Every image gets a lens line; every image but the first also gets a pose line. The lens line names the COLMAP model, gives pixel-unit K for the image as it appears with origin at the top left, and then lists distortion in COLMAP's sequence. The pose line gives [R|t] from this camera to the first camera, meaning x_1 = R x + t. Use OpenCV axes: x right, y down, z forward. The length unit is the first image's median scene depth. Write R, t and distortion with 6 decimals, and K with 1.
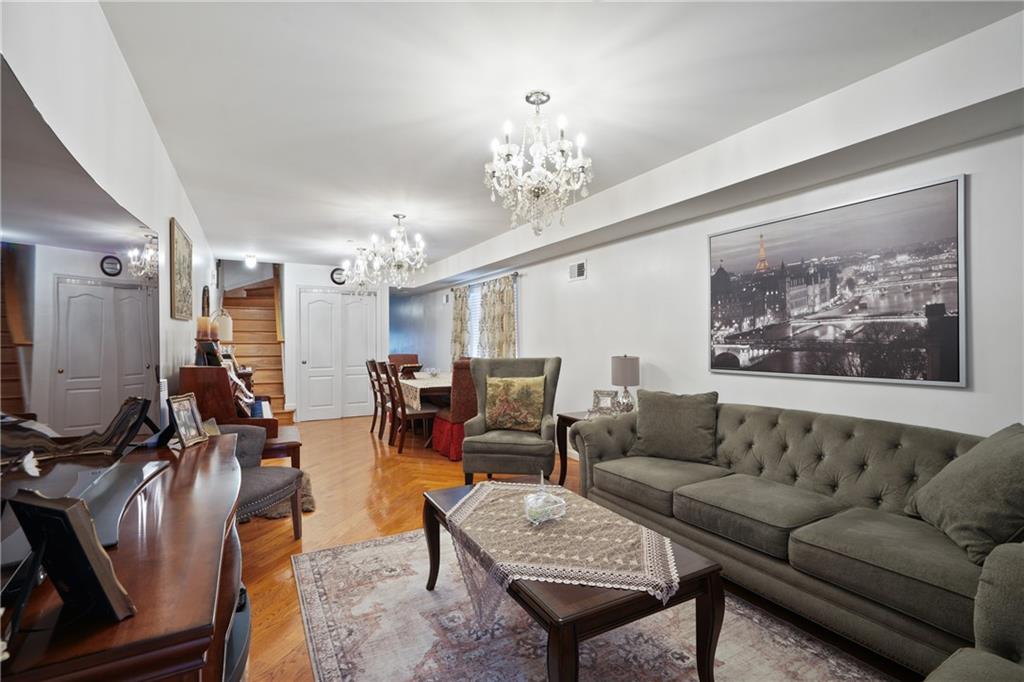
lens RADIAL K [[466.2, 0, 509.6], [0, 466.2, 340.0], [0, 0, 1]] dist [-0.002215, 0.000388]
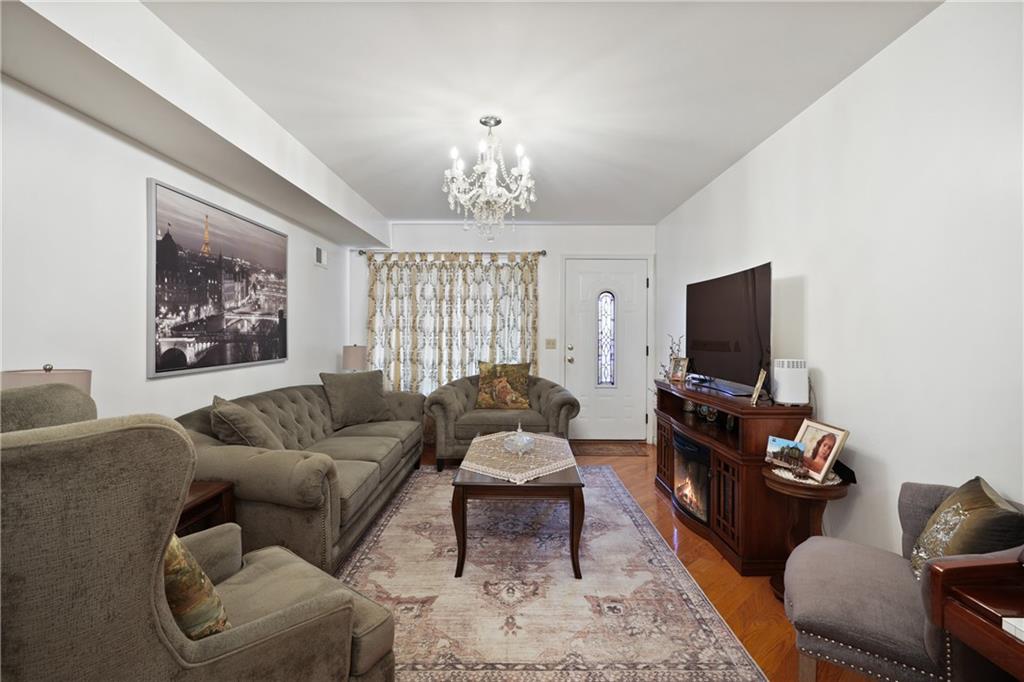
lens RADIAL K [[466.2, 0, 509.2], [0, 466.2, 336.6], [0, 0, 1]] dist [-0.002215, 0.000388]
pose [[-0.868133, -0.003526, 0.496319, -0.430344], [-0.000953, 0.999985, 0.005437, 0.003868], [-0.496331, 0.004247, -0.868123, 1.550753]]
